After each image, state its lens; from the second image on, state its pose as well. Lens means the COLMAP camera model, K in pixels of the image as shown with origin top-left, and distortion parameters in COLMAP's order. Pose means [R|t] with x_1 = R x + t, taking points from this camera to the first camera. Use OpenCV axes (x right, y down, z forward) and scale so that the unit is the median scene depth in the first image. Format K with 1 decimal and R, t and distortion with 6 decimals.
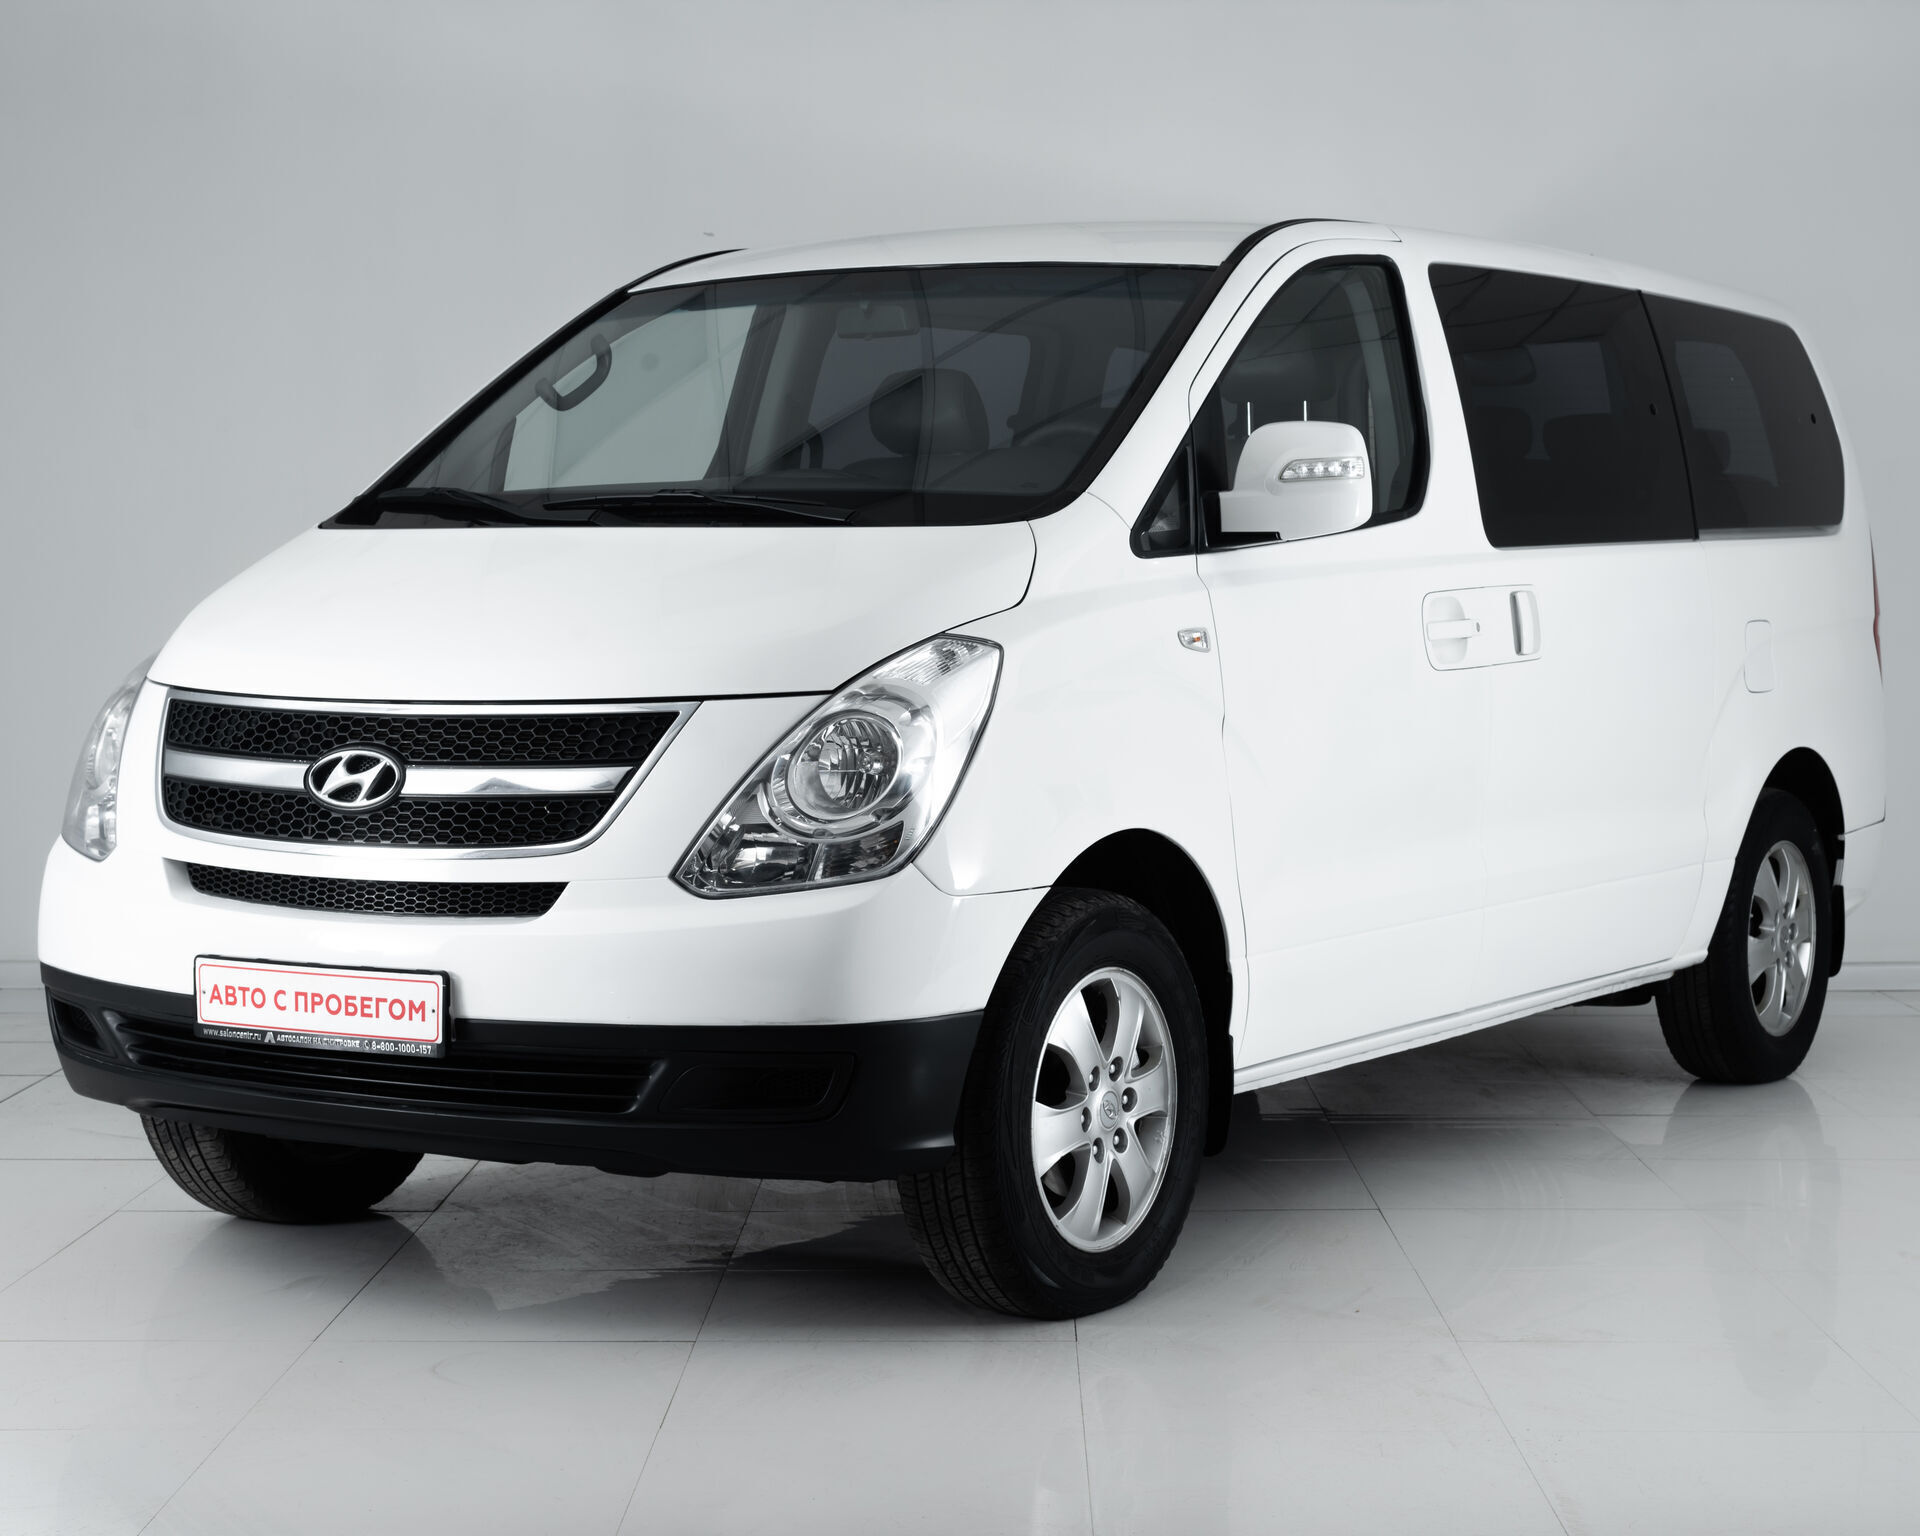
lens RADIAL K [[3673.6, 0, 952.4], [0, 3673.6, 850.1], [0, 0, 1]] dist [-0.017684, 0.011618]
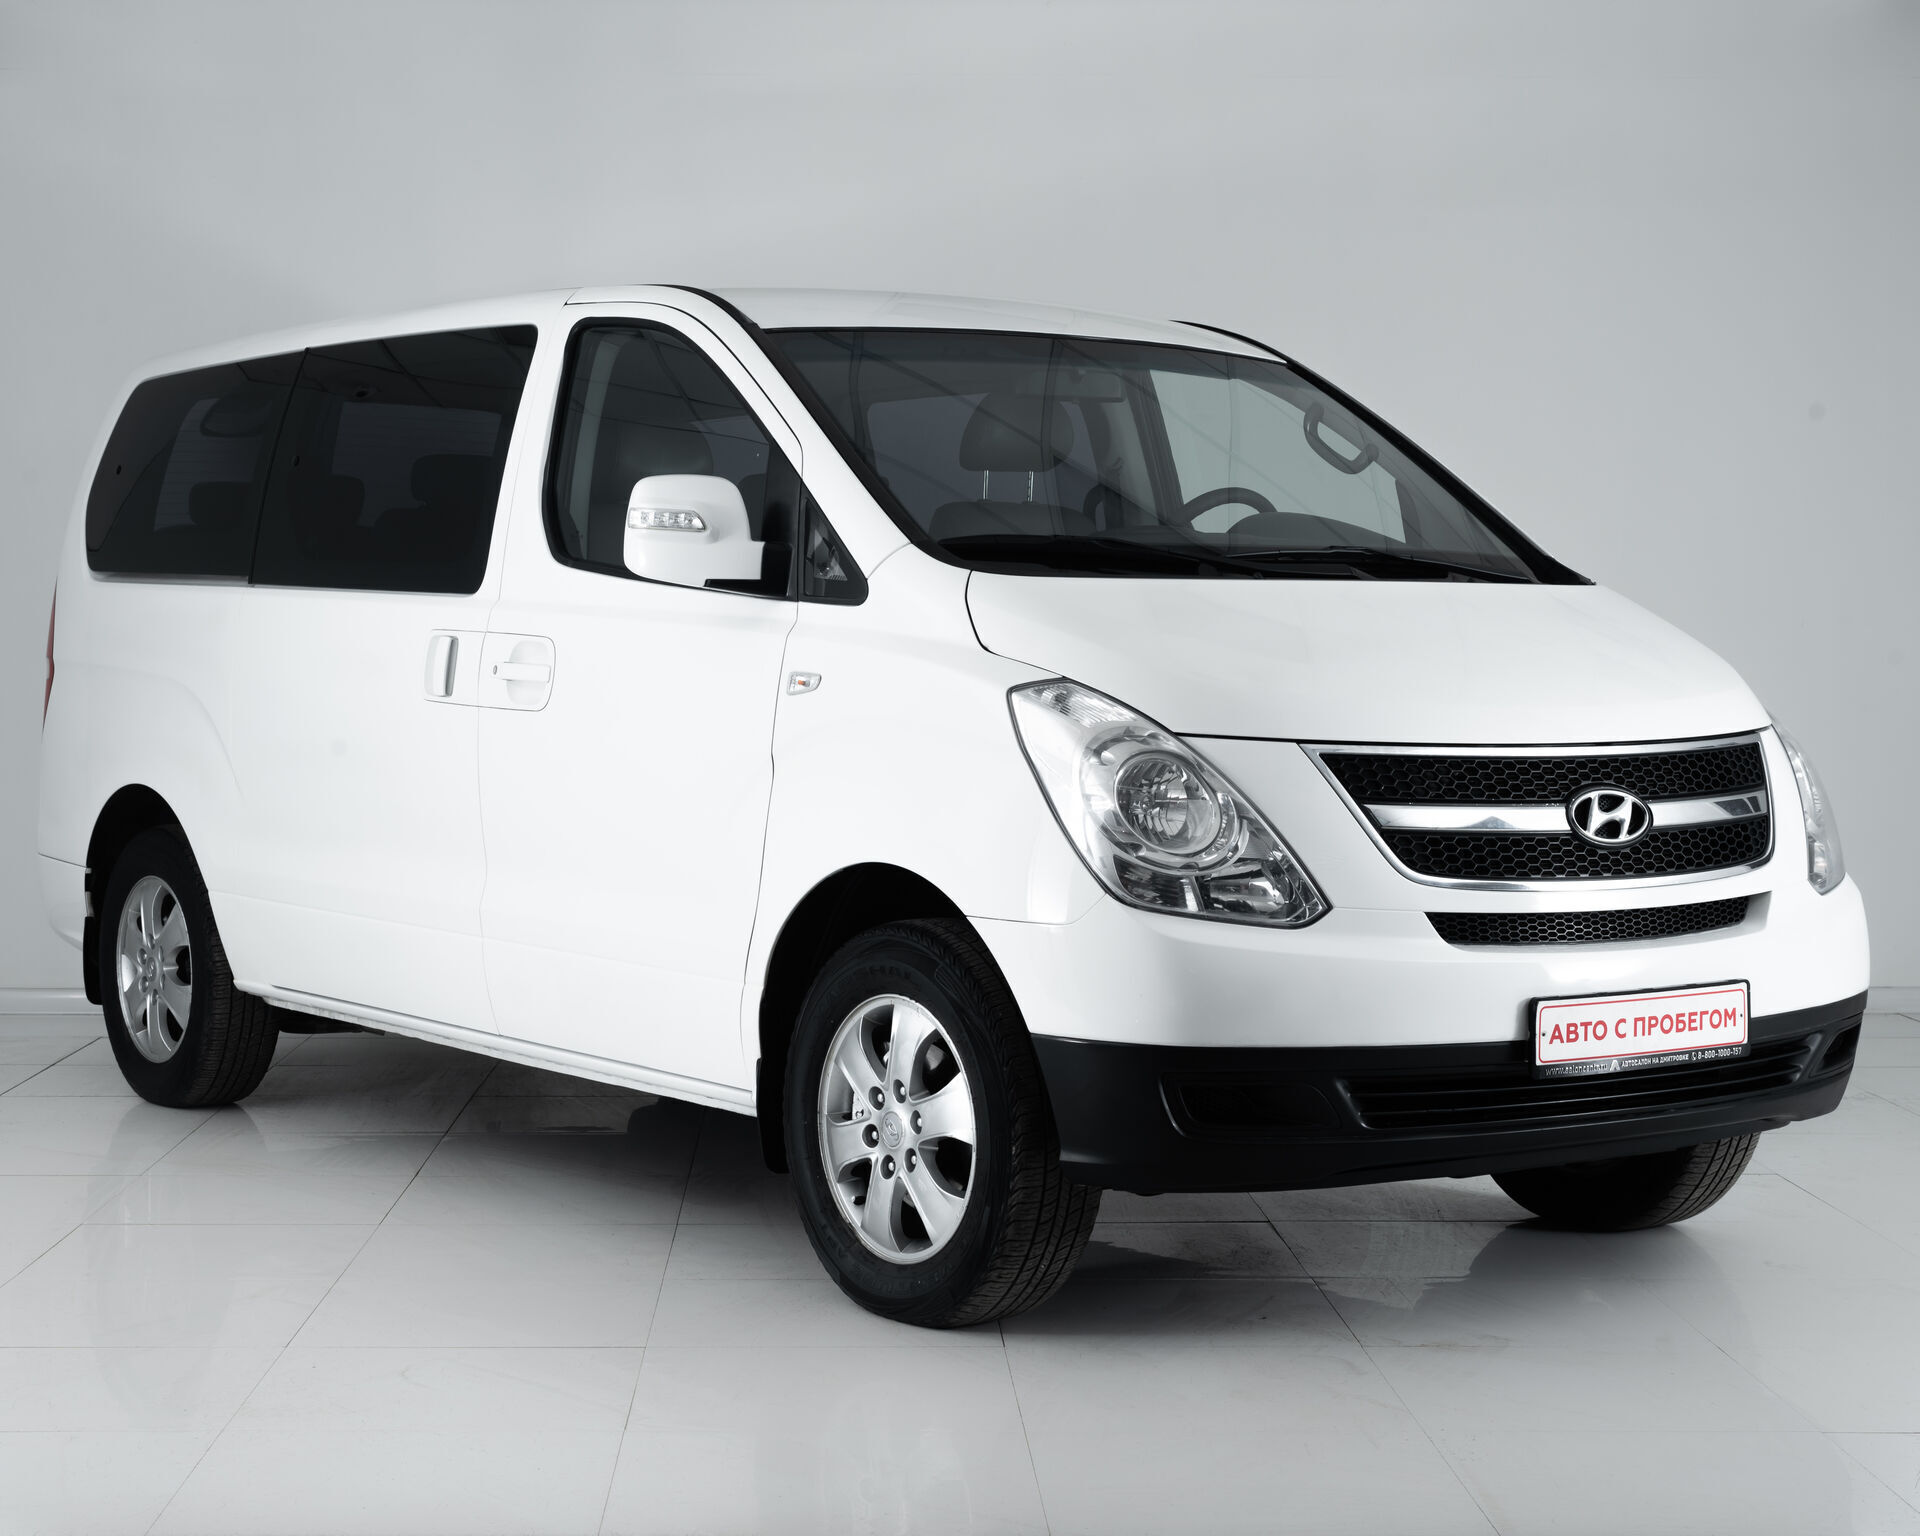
lens RADIAL K [[3673.6, 0, 952.4], [0, 3673.6, 850.1], [0, 0, 1]] dist [-0.017684, 0.011618]
pose [[0.348091, -0.057834, 0.935675, -1.233156], [0.066810, 0.997088, 0.036775, -0.061922], [-0.935077, 0.049711, 0.350941, 0.804877]]
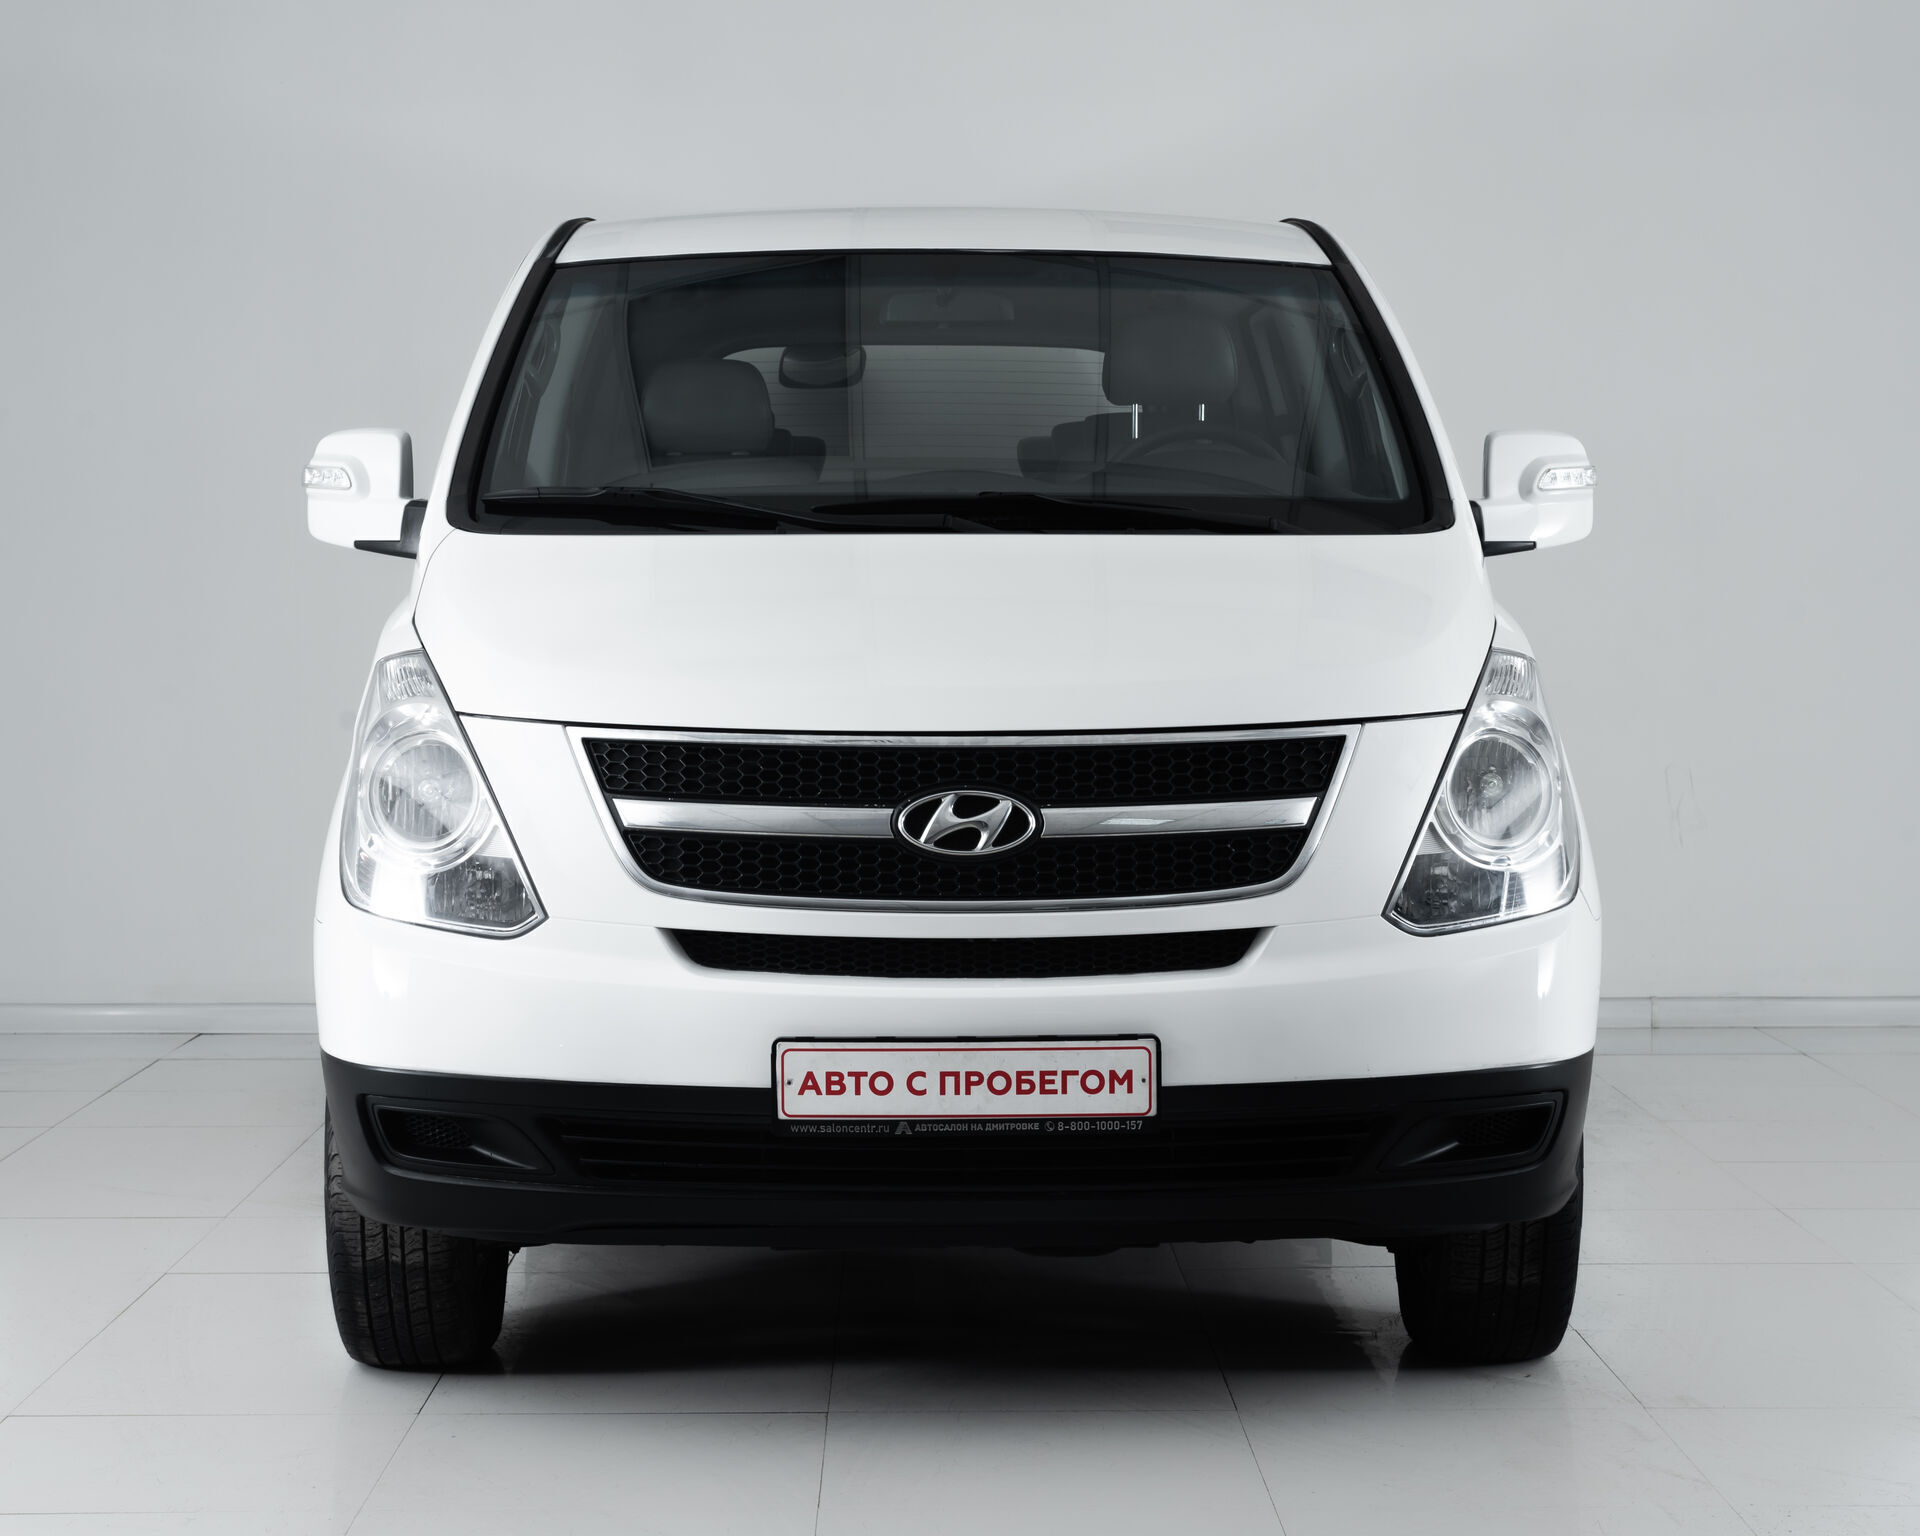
lens RADIAL K [[3673.6, 0, 952.4], [0, 3673.6, 850.1], [0, 0, 1]] dist [-0.017684, 0.011618]
pose [[0.840453, -0.045571, 0.539964, -0.637554], [0.044628, 0.998893, 0.014839, -0.026183], [-0.540043, 0.011626, 0.841557, 0.269100]]
